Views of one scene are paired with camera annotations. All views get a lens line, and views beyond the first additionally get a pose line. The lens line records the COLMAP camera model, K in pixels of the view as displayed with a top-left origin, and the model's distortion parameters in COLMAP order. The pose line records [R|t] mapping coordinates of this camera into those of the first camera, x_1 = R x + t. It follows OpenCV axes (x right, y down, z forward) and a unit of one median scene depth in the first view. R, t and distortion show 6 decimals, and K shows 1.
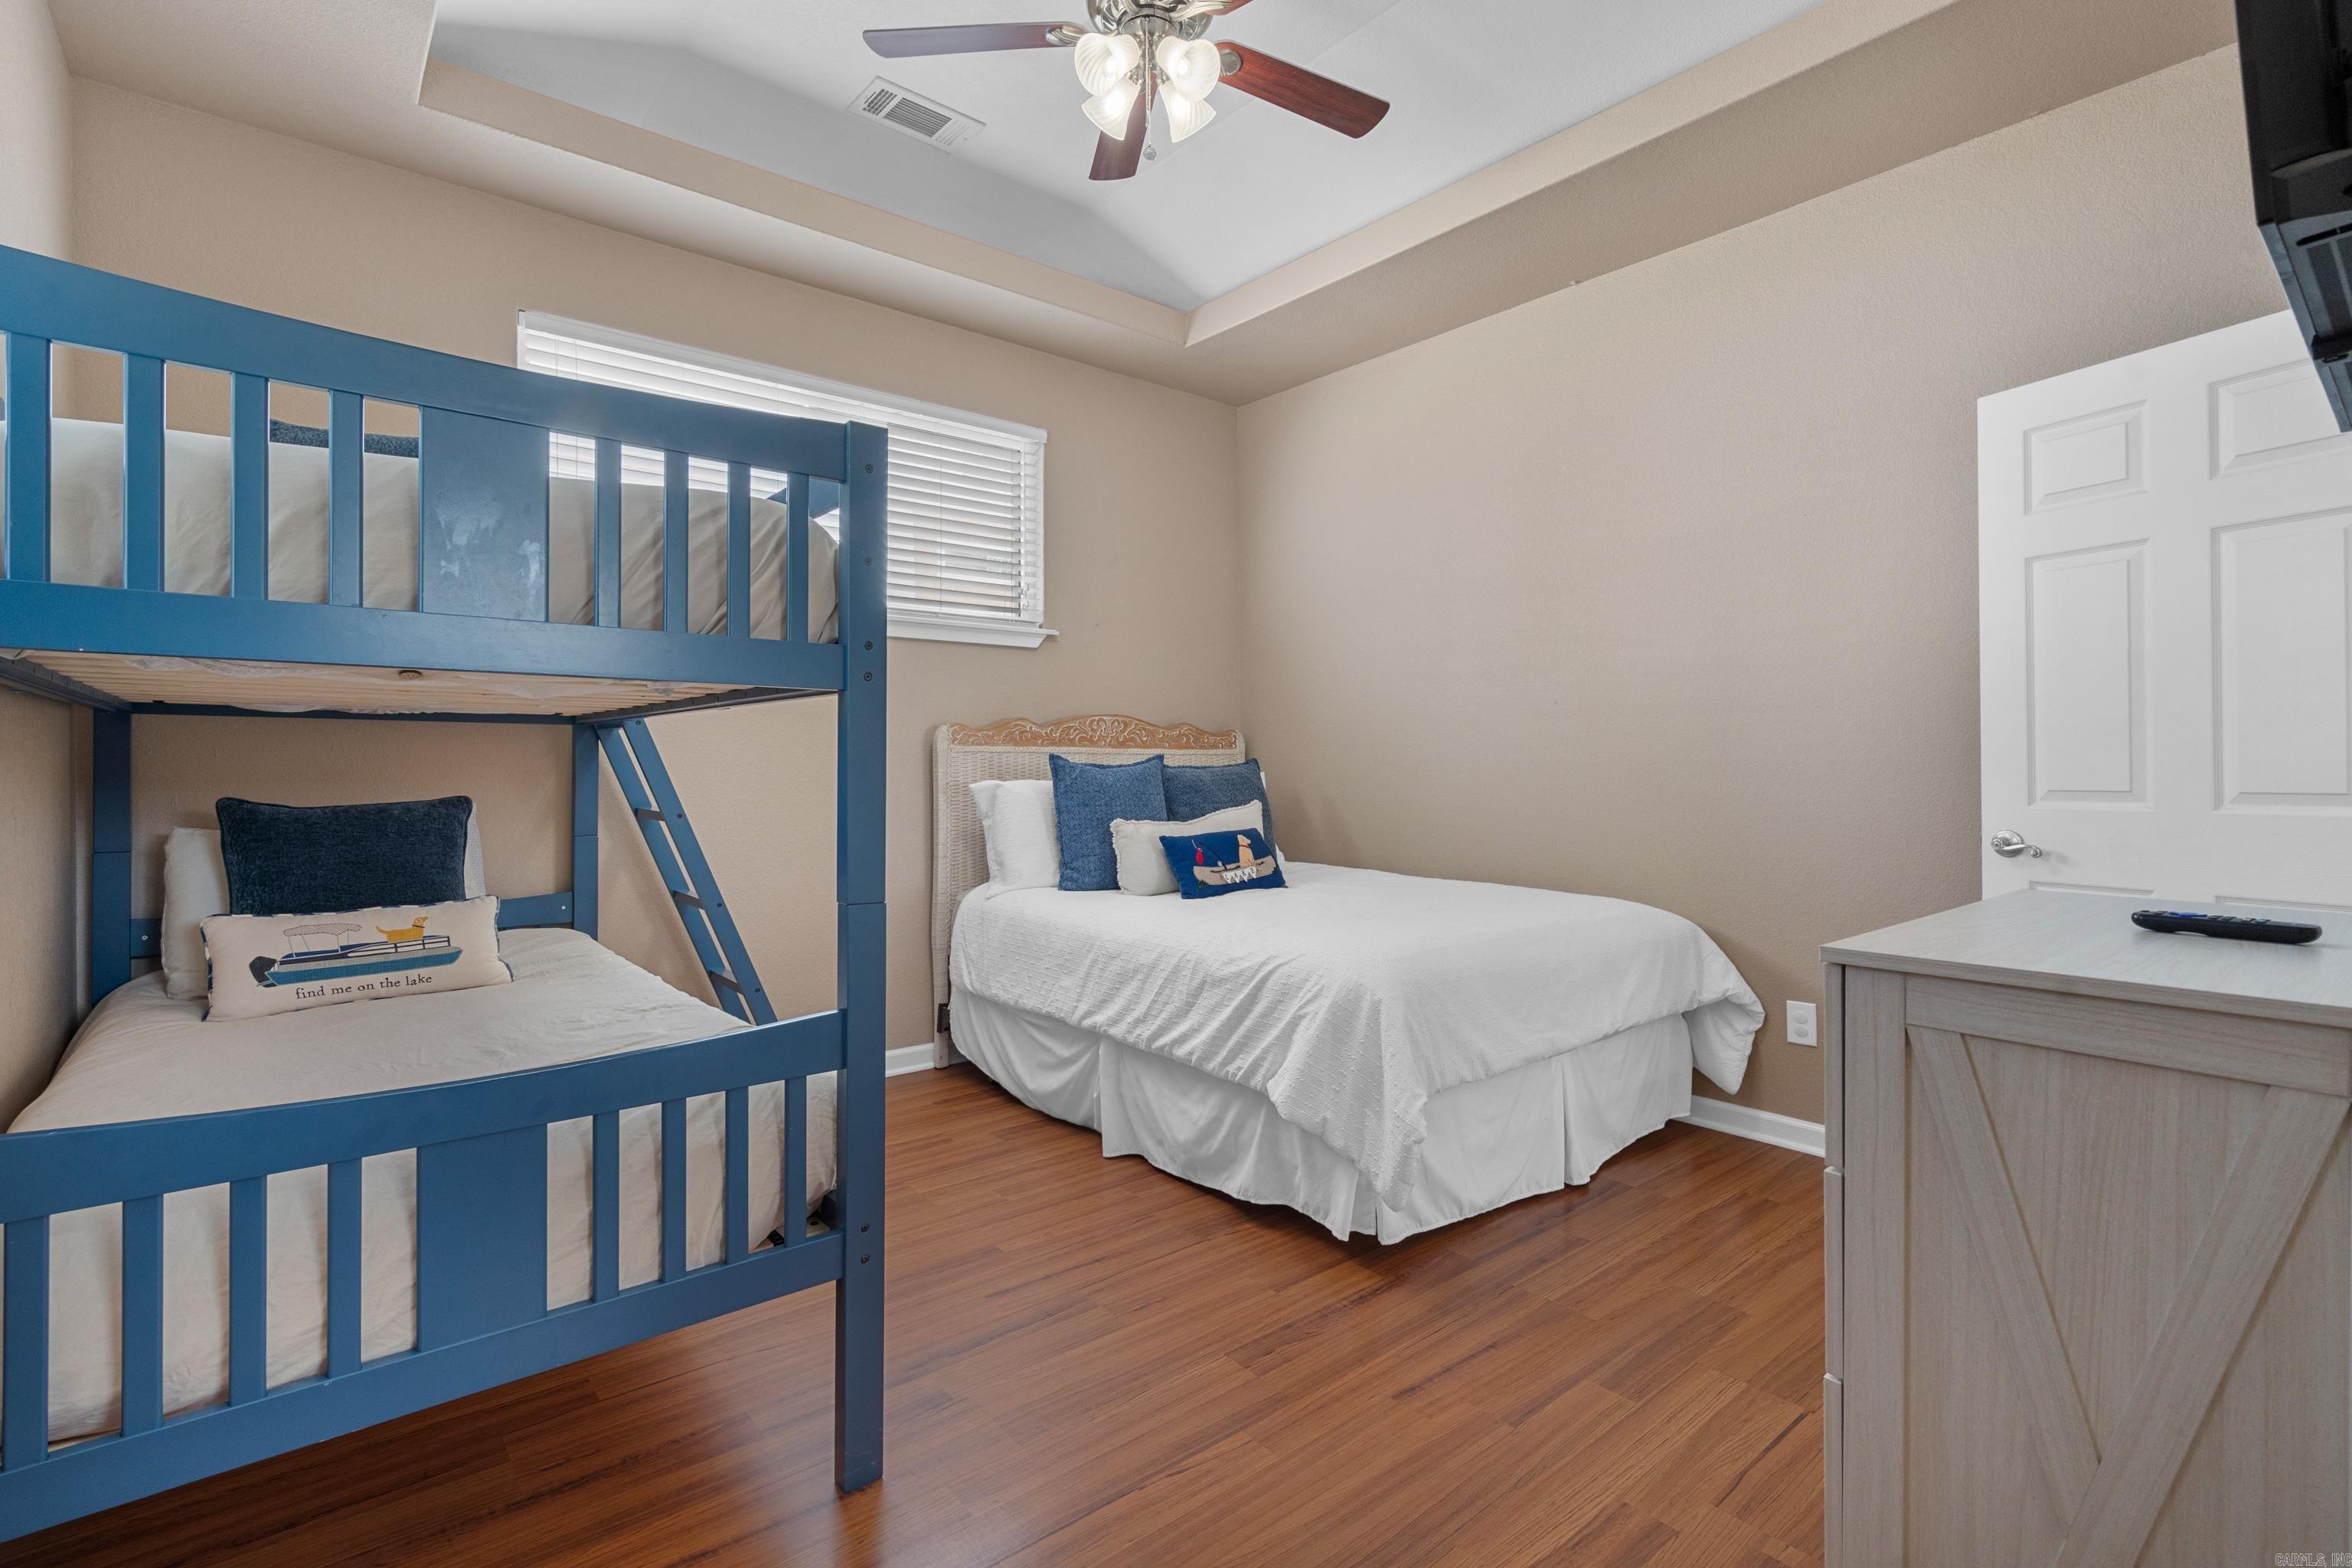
lens RADIAL K [[1060.9, 0, 1166.7], [0, 1060.9, 786.9], [0, 0, 1]] dist [-0.001786, -0.000030]
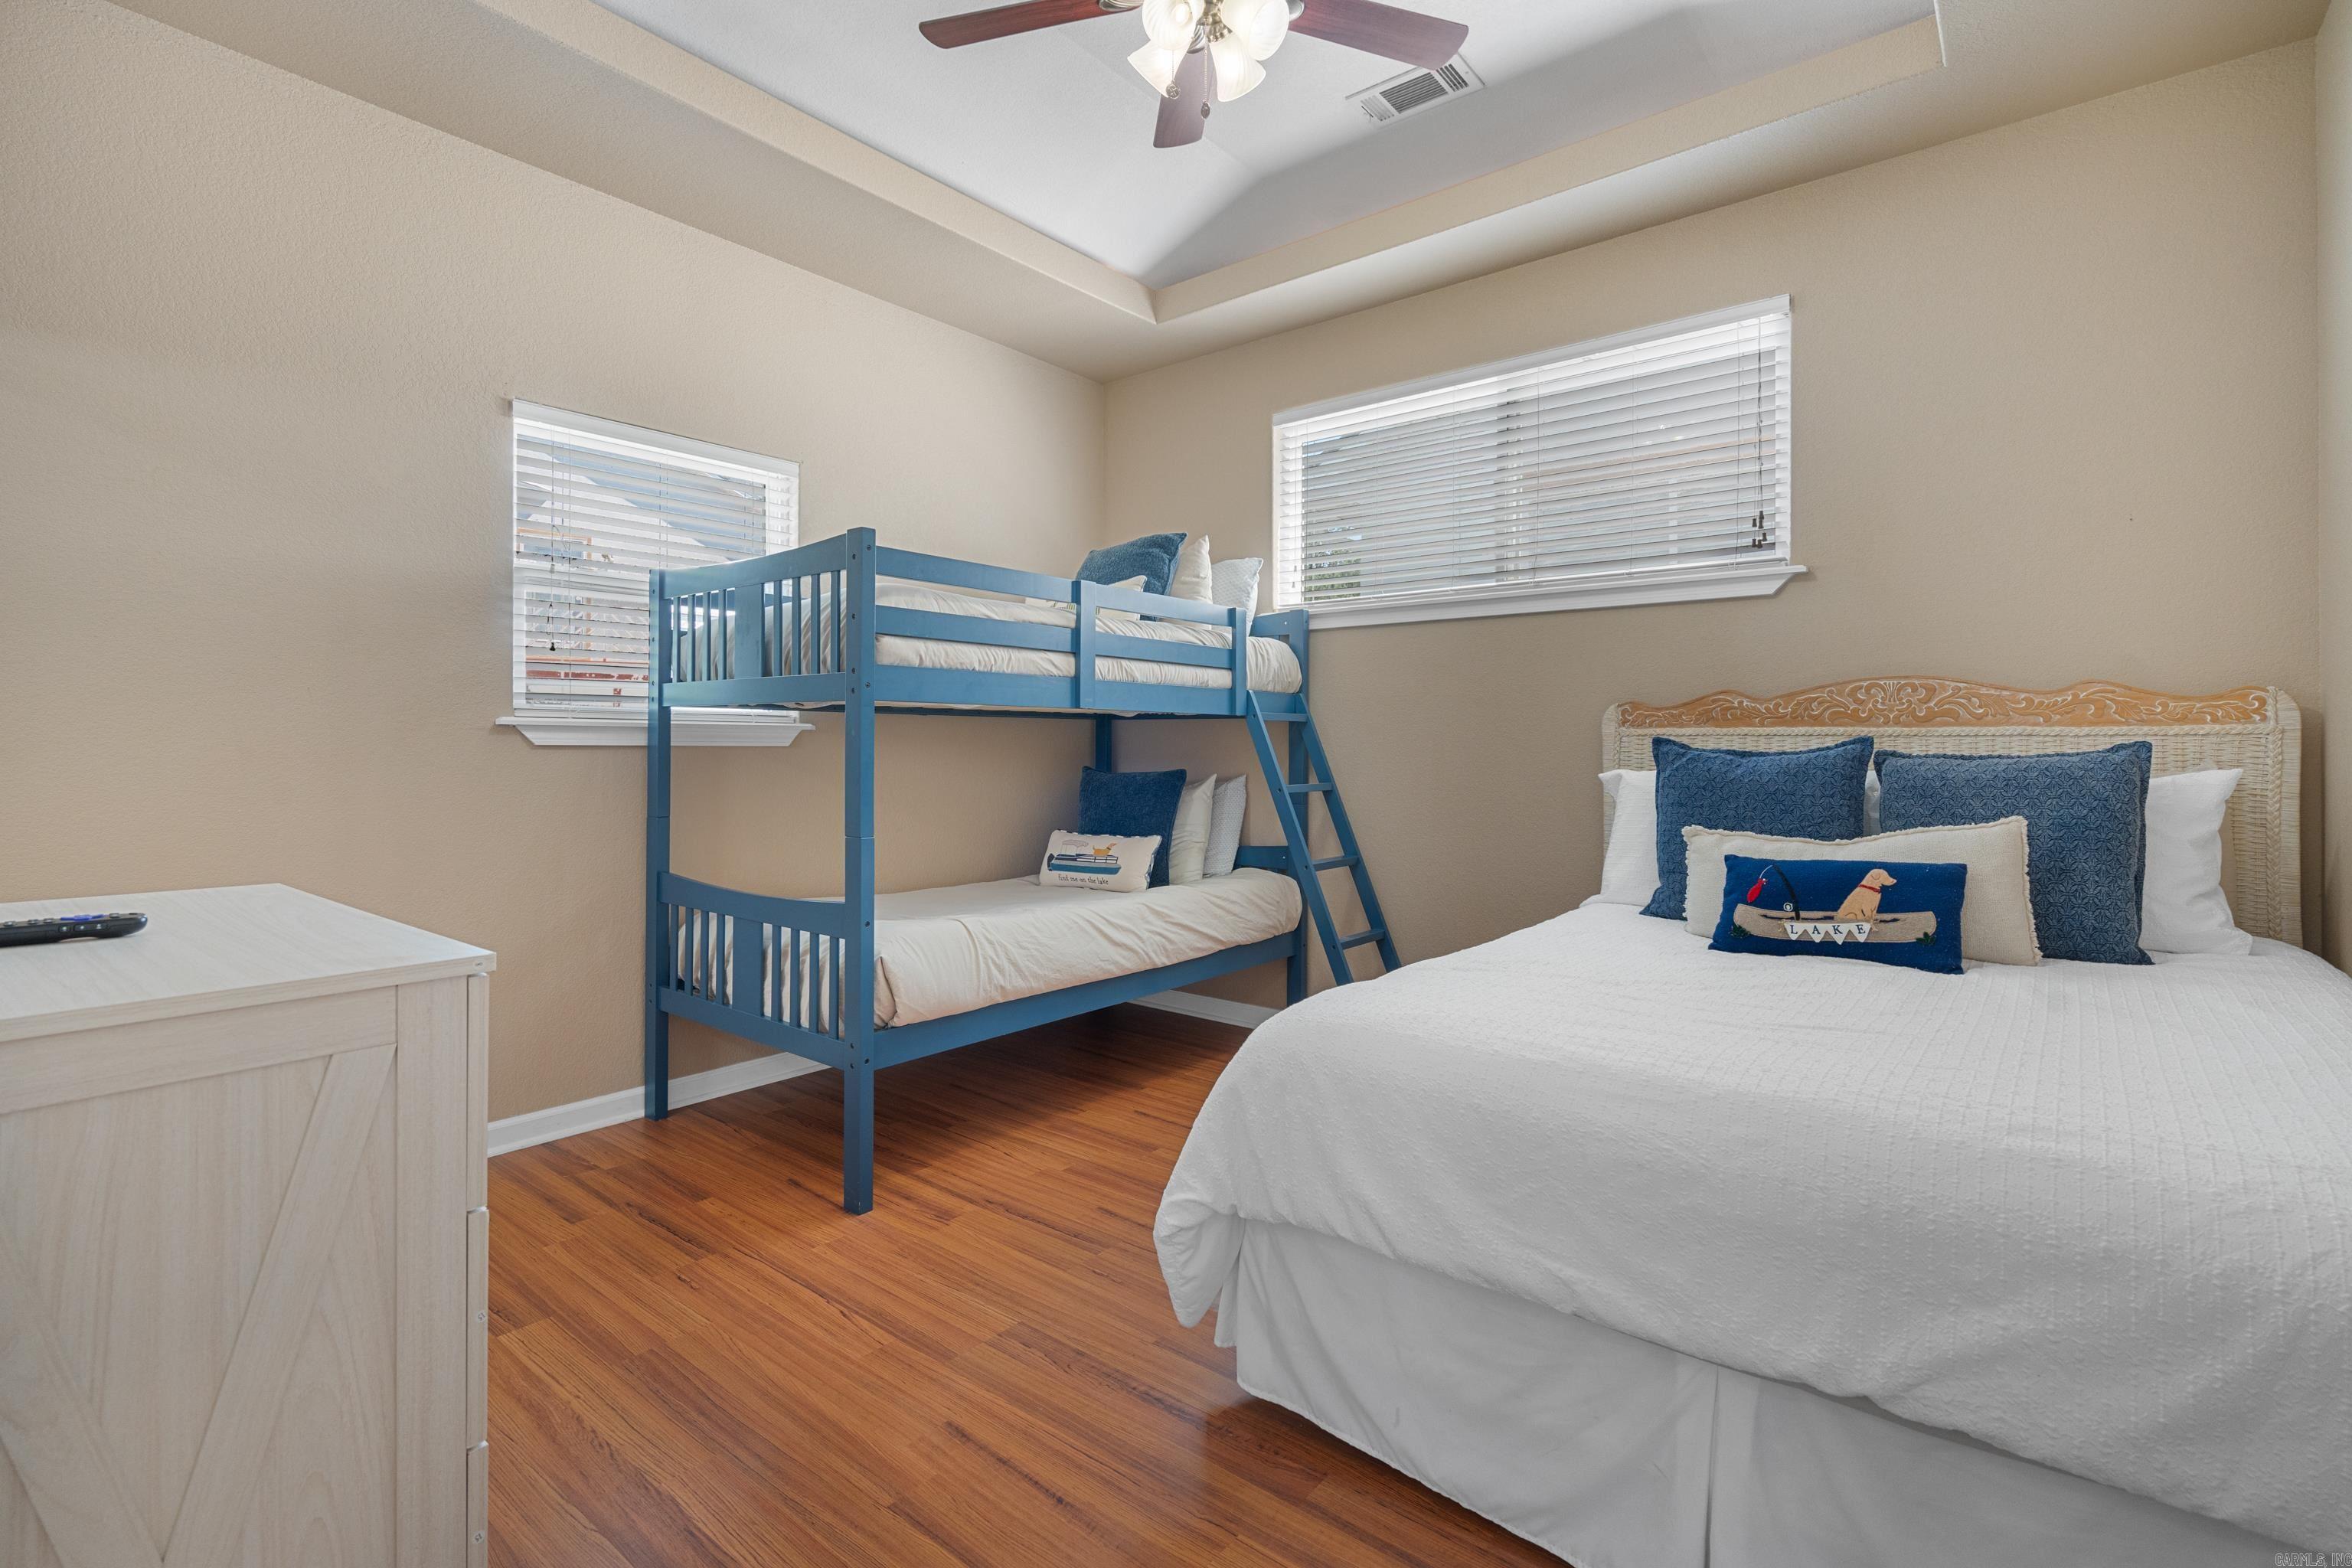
lens RADIAL K [[1071.3, 0, 1173.4], [0, 1071.3, 762.9], [0, 0, 1]] dist [-0.004015, 0.000411]
pose [[0.208059, 0.013080, -0.978029, 0.915423], [-0.027703, 0.999588, 0.007475, -0.012778], [0.977724, 0.025539, 0.208336, 0.770769]]
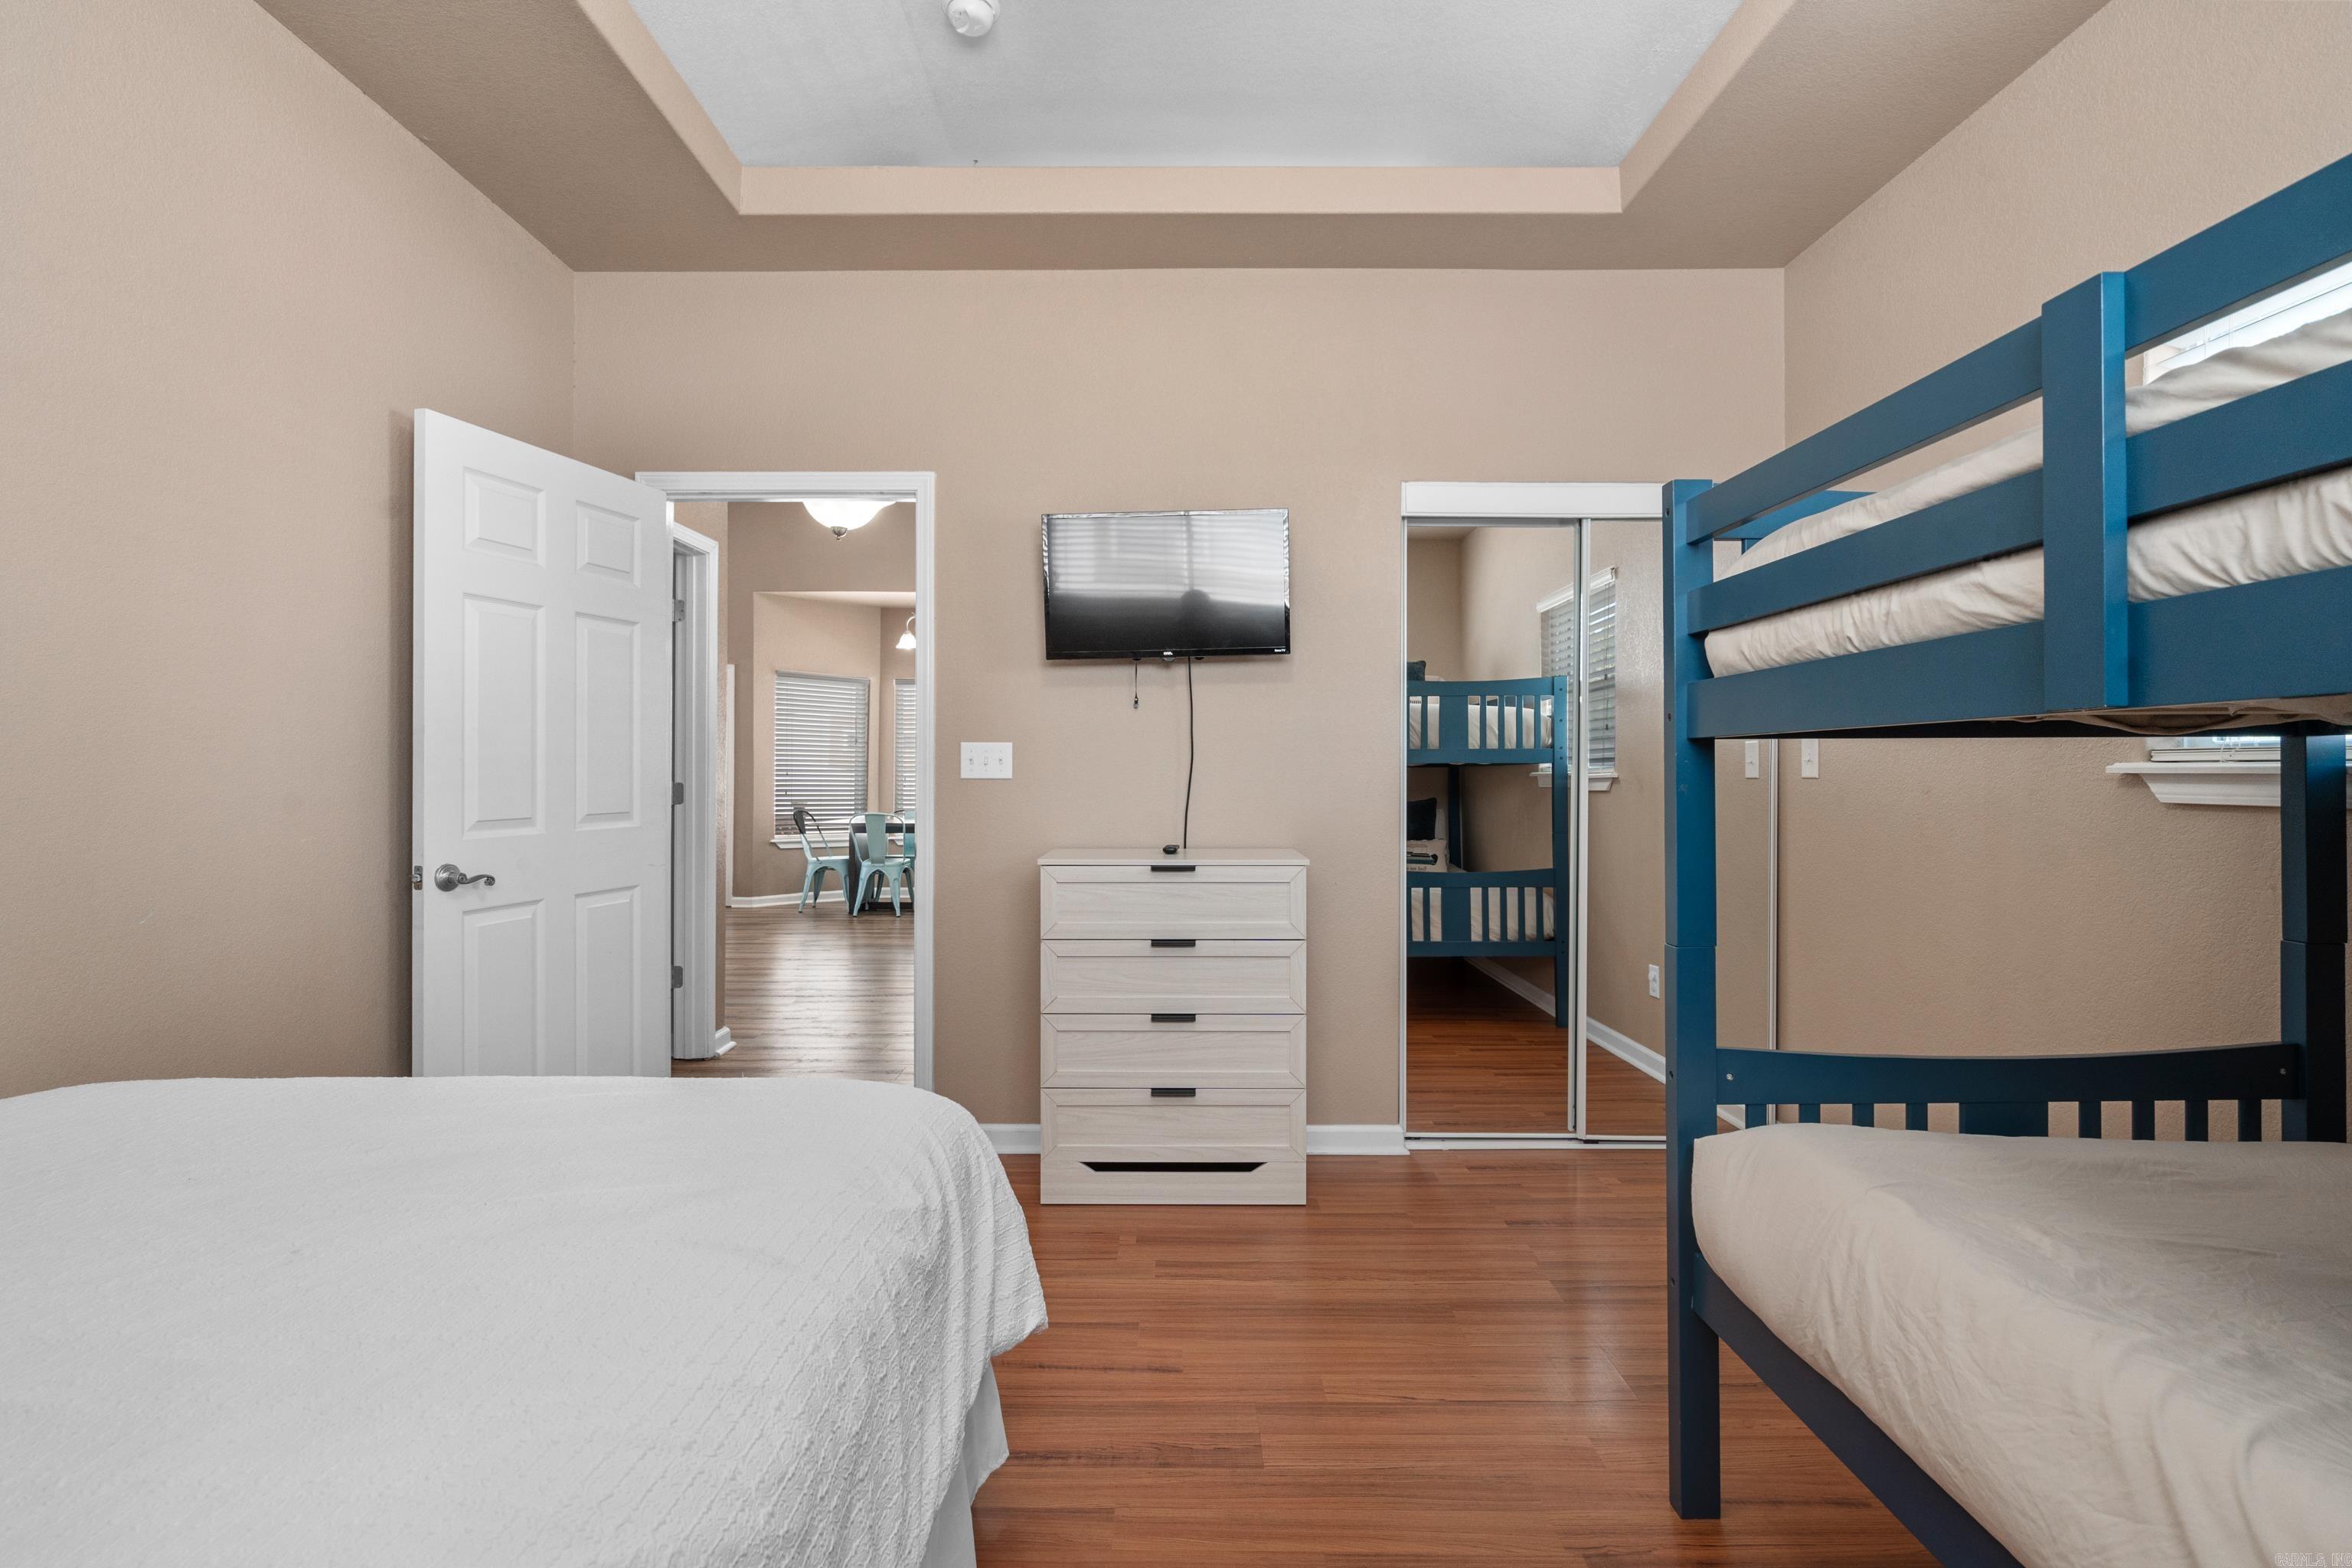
lens RADIAL K [[1103.9, 0, 1174.1], [0, 1103.9, 779.5], [0, 0, 1]] dist [0.000051, 0.000355]
pose [[-0.774305, -0.006039, 0.632784, -0.397431], [0.016143, 0.999441, 0.029292, -0.059986], [-0.632607, 0.032896, -0.773774, 1.471399]]
